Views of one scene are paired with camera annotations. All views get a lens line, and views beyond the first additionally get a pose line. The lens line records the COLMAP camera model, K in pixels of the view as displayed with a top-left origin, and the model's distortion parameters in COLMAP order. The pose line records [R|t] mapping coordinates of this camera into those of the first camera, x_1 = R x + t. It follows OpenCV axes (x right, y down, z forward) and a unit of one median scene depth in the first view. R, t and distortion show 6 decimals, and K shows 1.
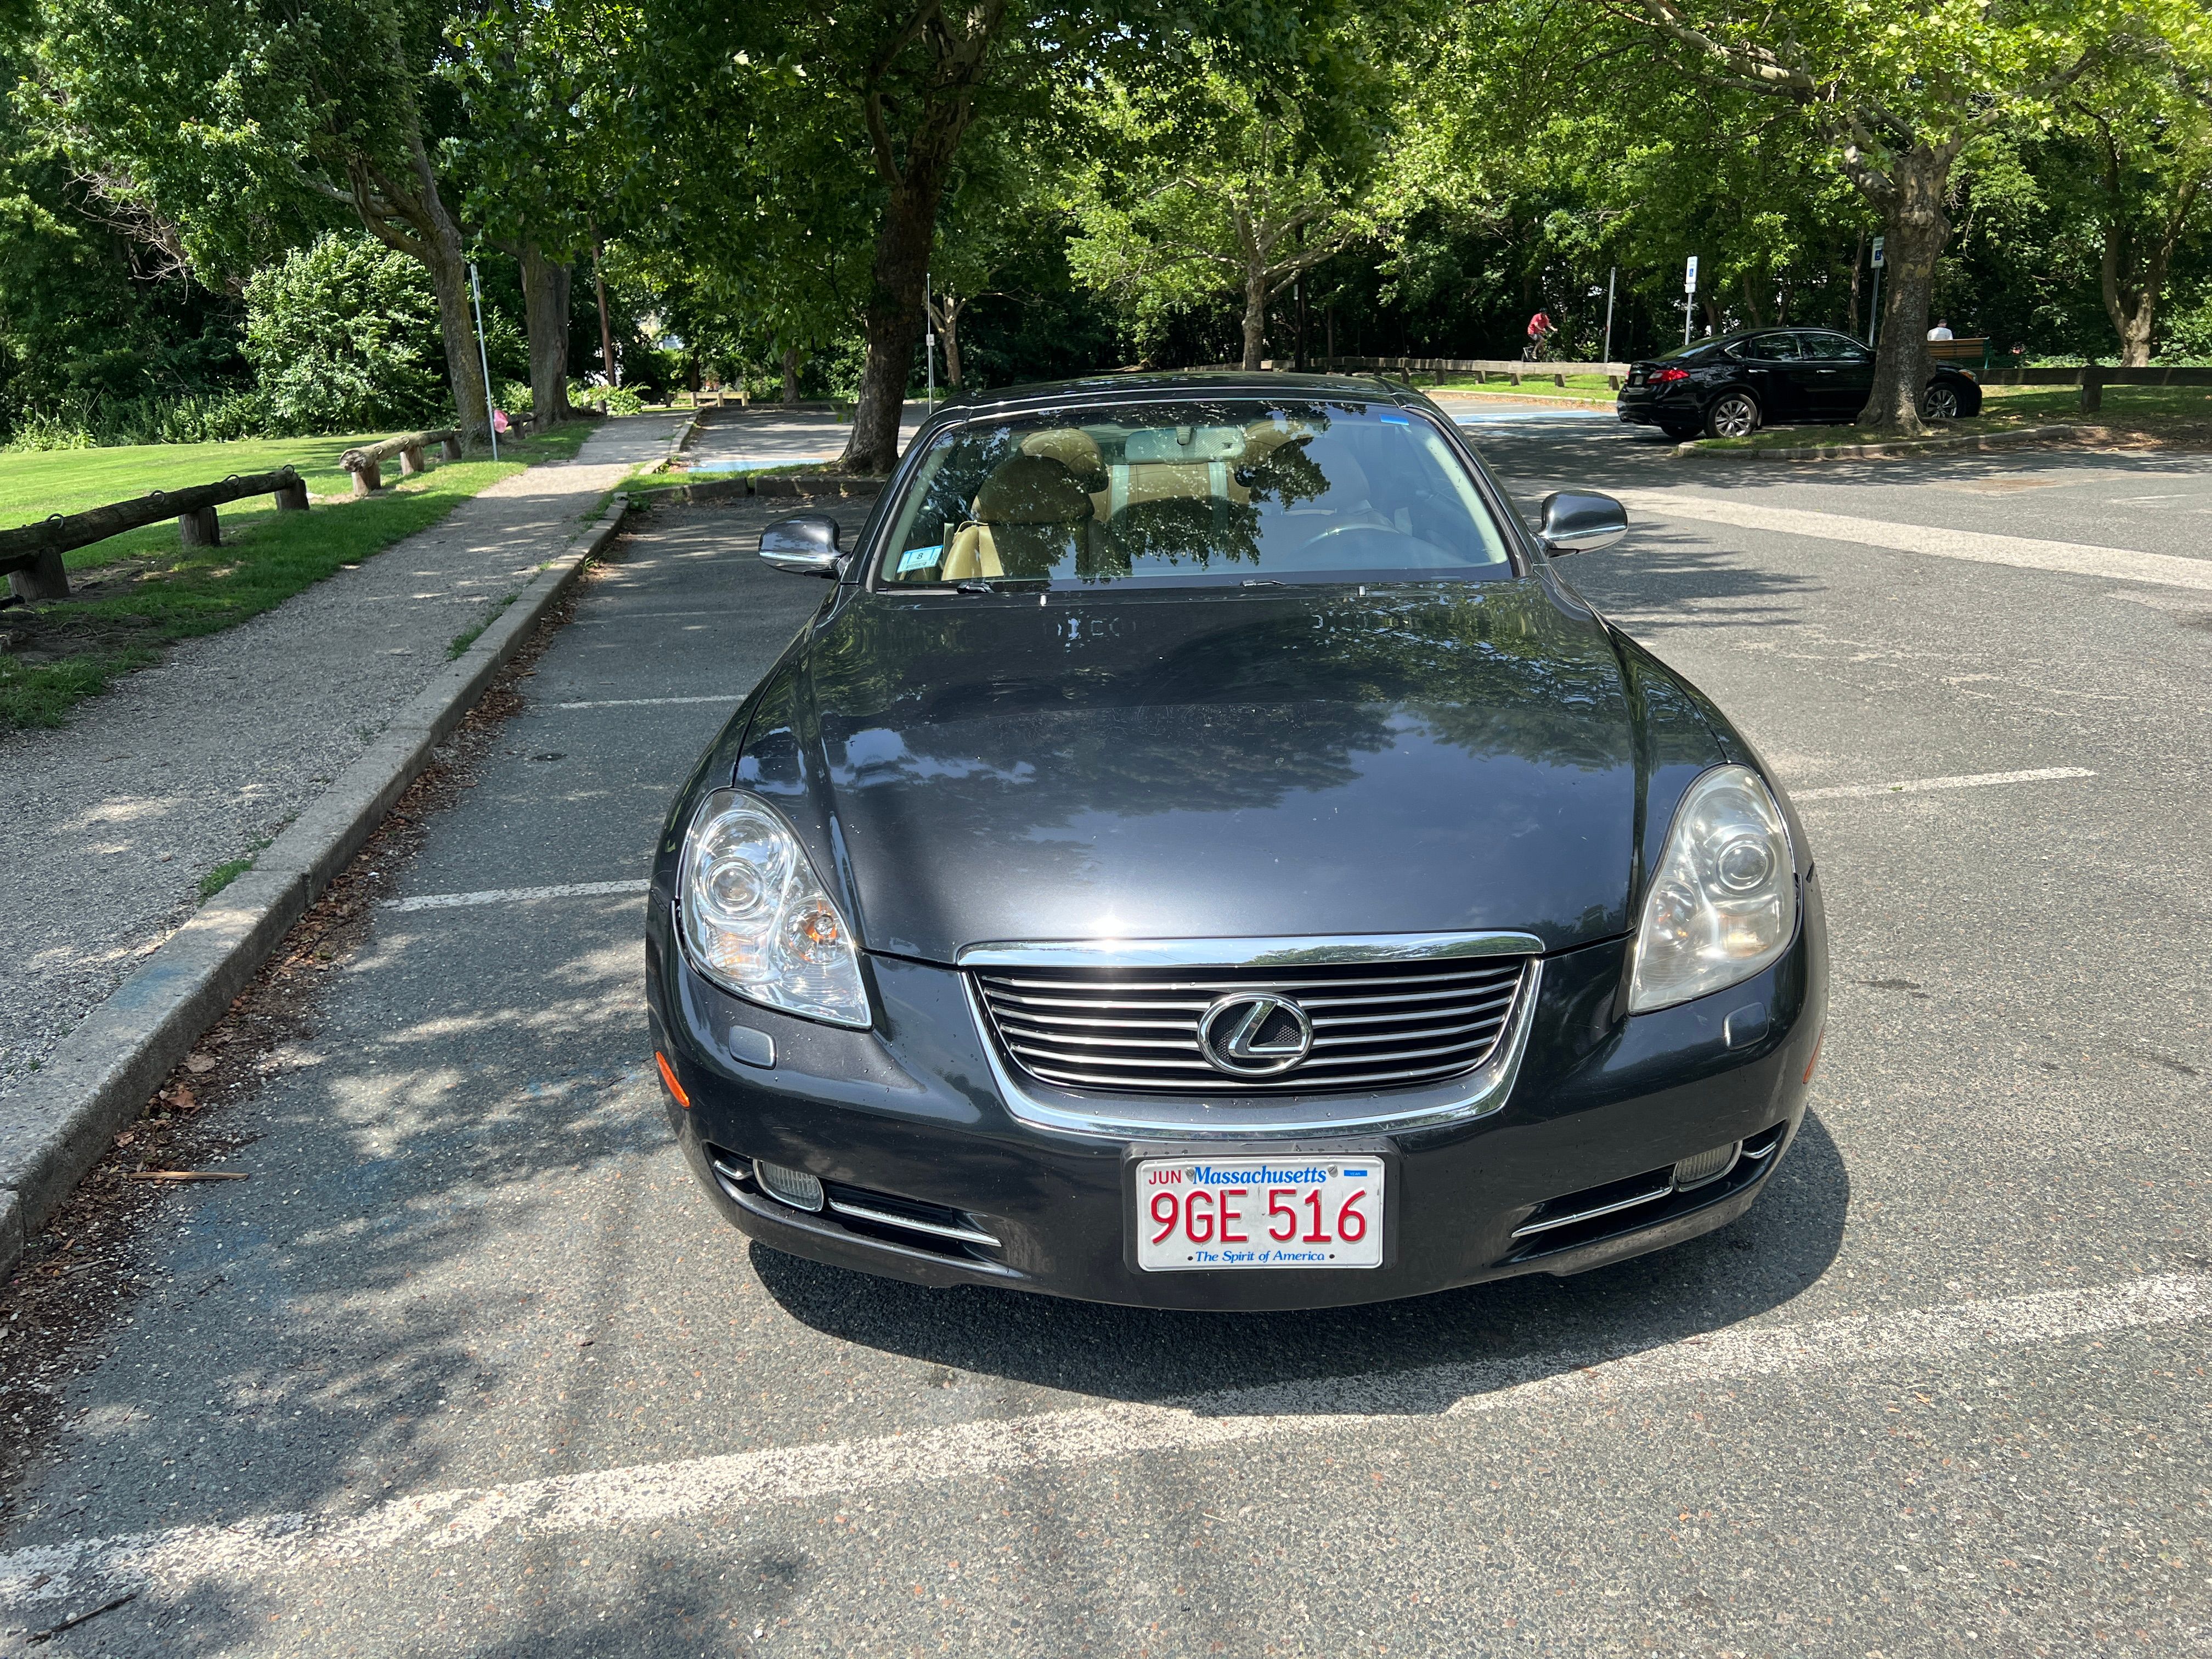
lens RADIAL K [[1663.7, 0, 1084.5], [0, 1663.7, 843.4], [0, 0, 1]] dist [0.043092, -0.049495]
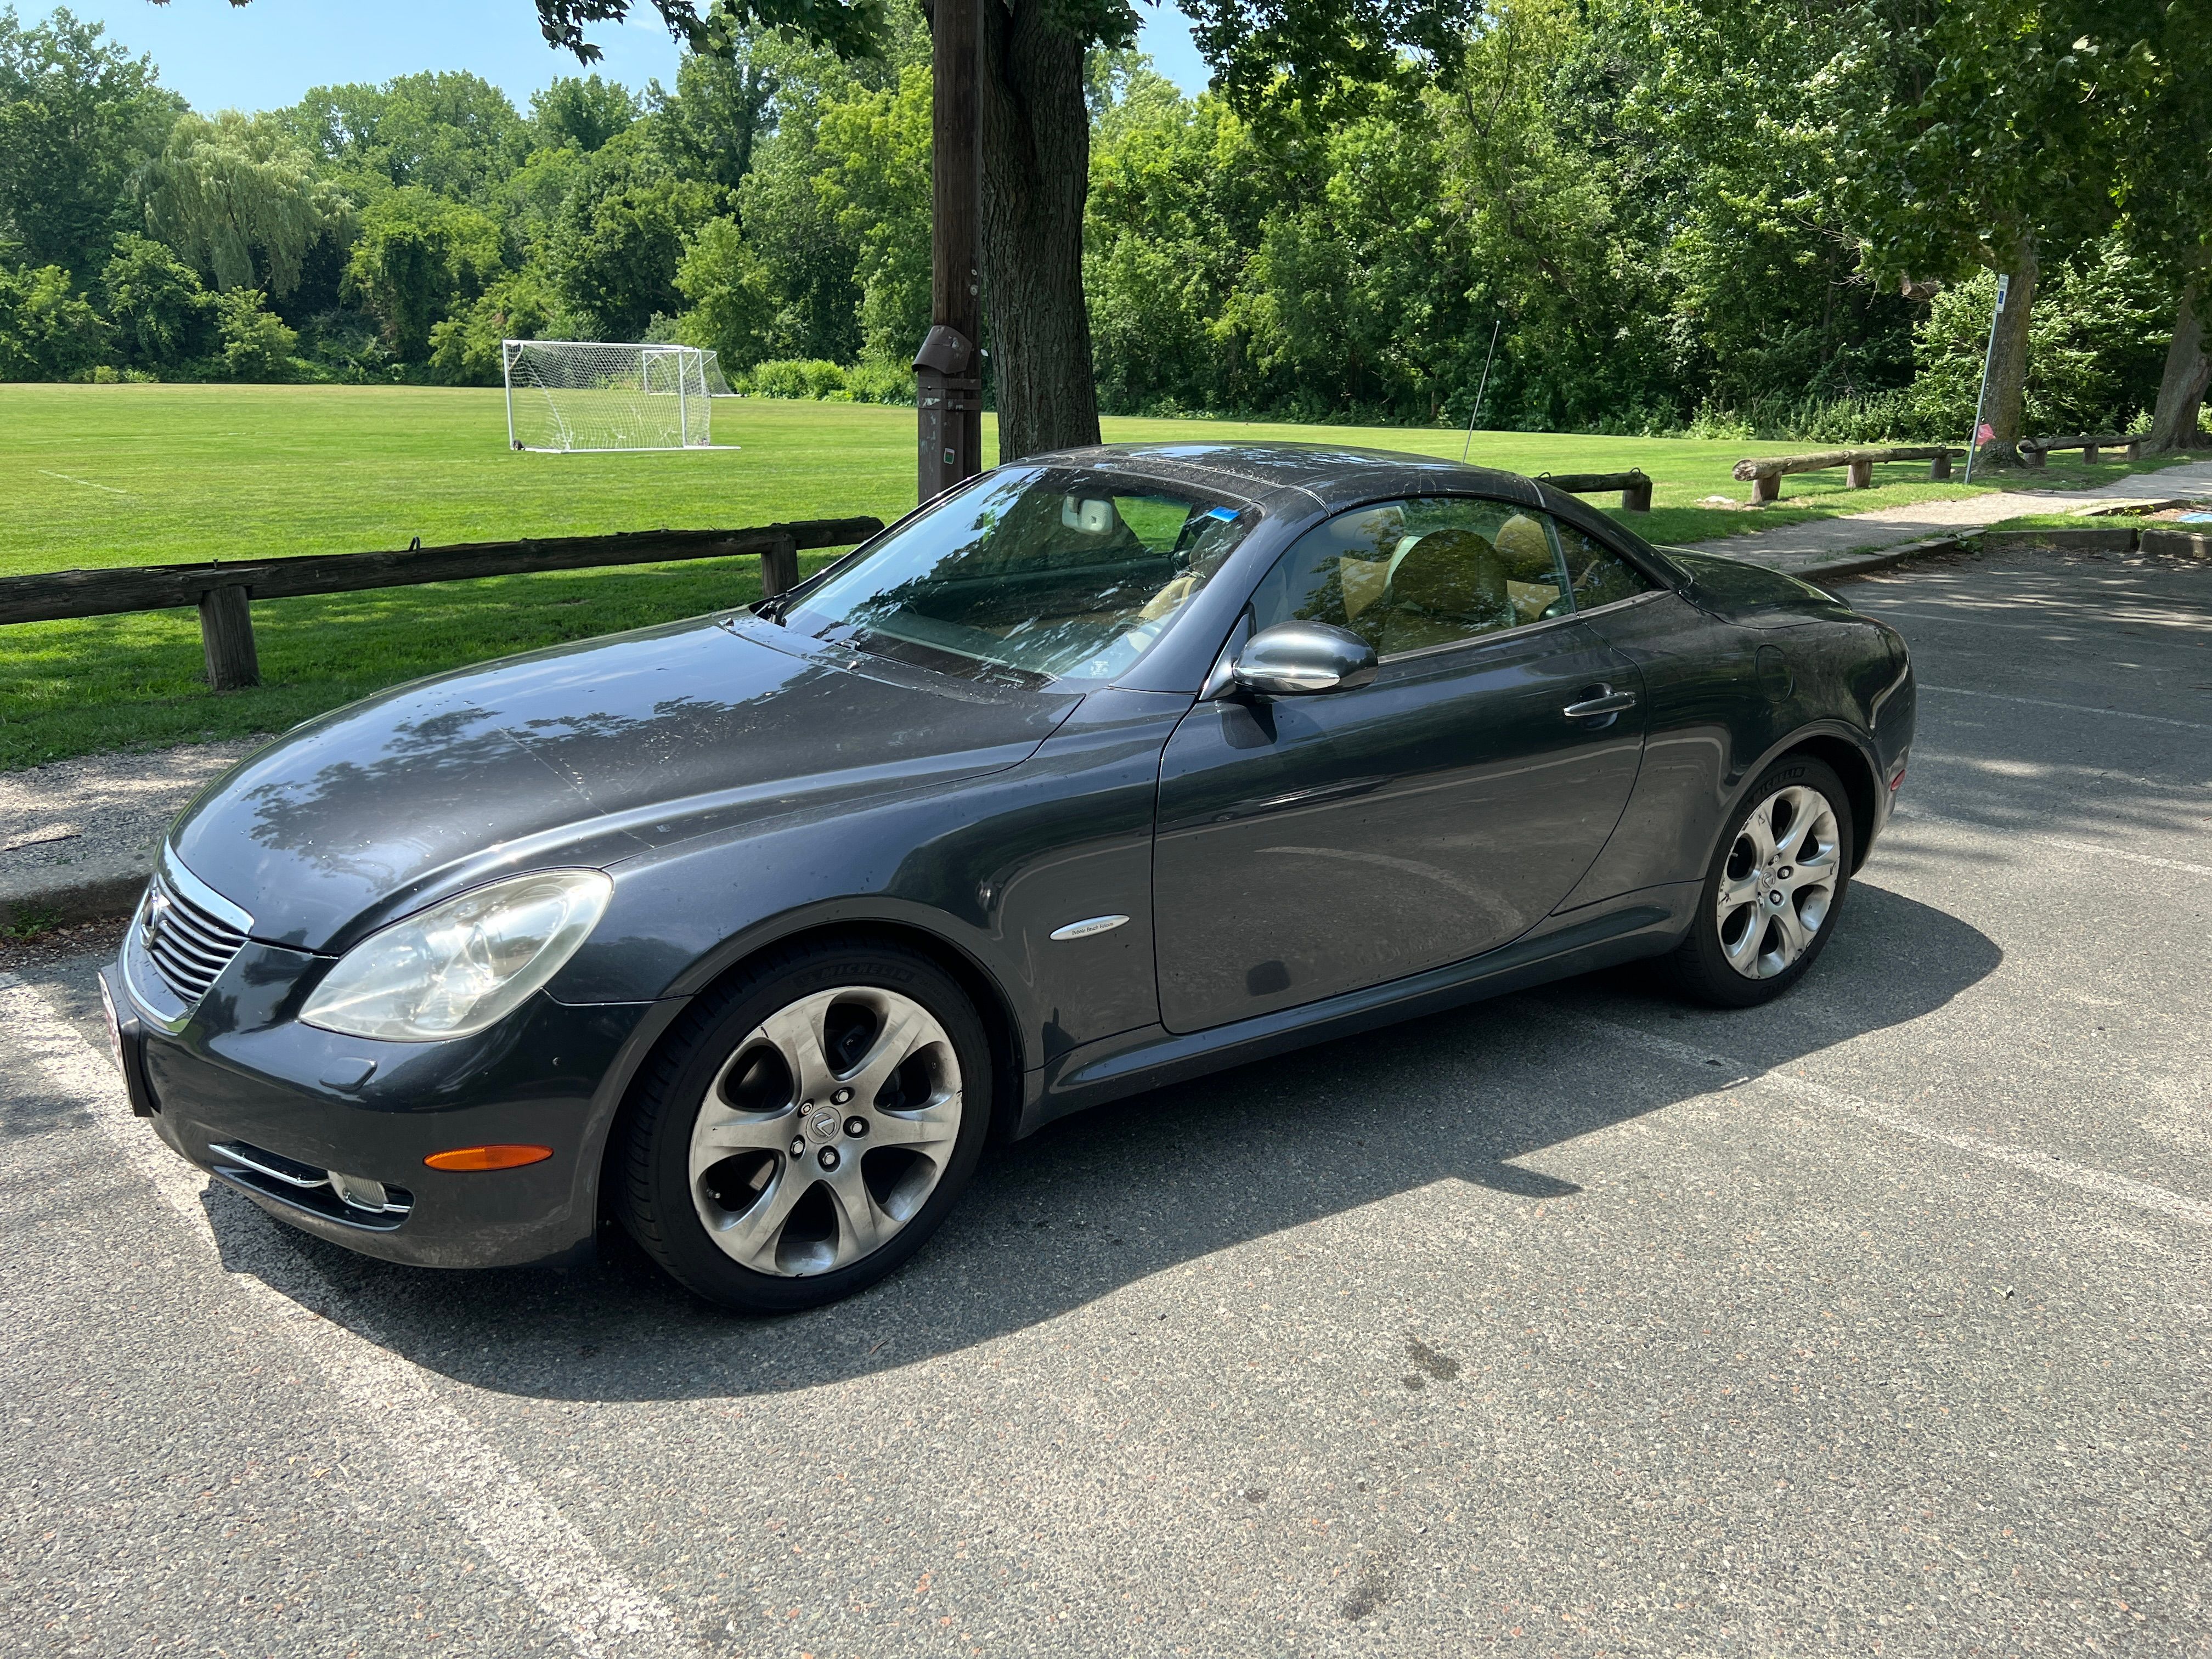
lens RADIAL K [[1663.7, 0, 1084.2], [0, 1663.7, 846.1], [0, 0, 1]] dist [0.043092, -0.049495]
pose [[0.573815, 0.266875, -0.774283, 1.203806], [-0.265211, 0.955025, 0.132626, -0.245730], [0.774854, 0.129245, 0.618786, 0.555530]]
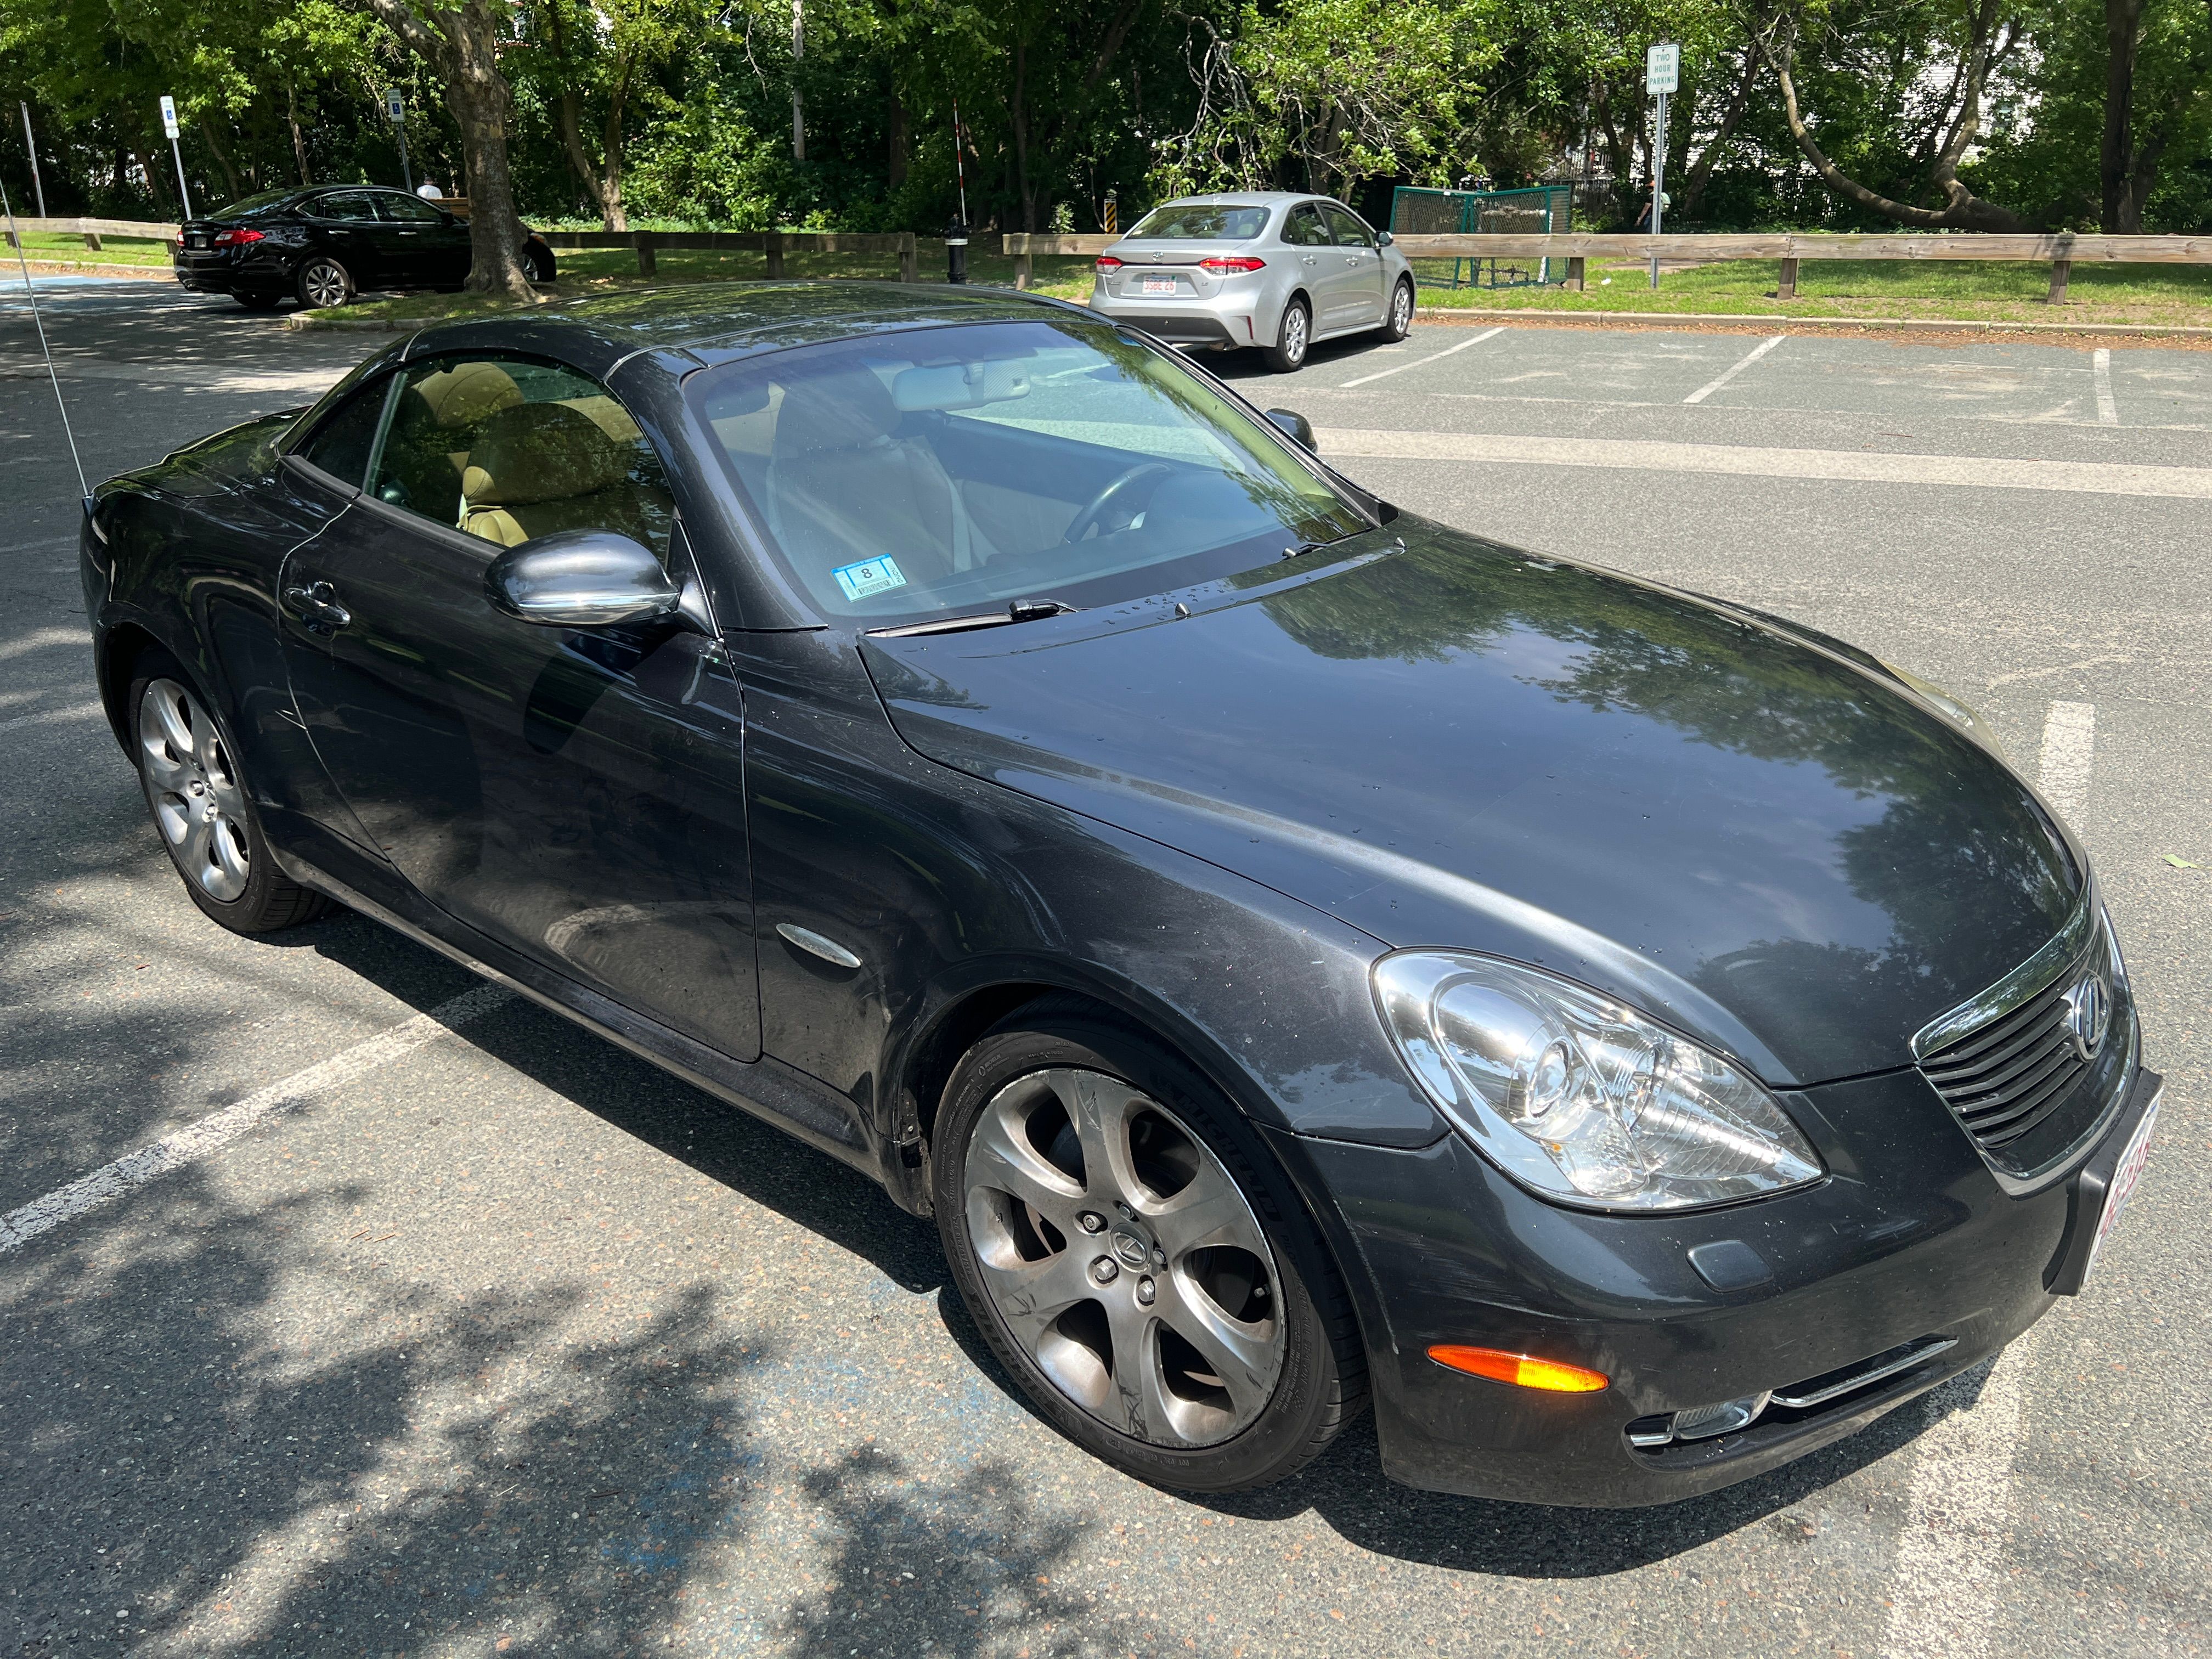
lens RADIAL K [[1663.7, 0, 1101.6], [0, 1663.7, 863.7], [0, 0, 1]] dist [0.043092, -0.049495]
pose [[0.635885, -0.270559, 0.722805, -0.728691], [0.204356, 0.962137, 0.180364, -0.205193], [-0.744237, 0.033019, 0.667099, 0.585611]]
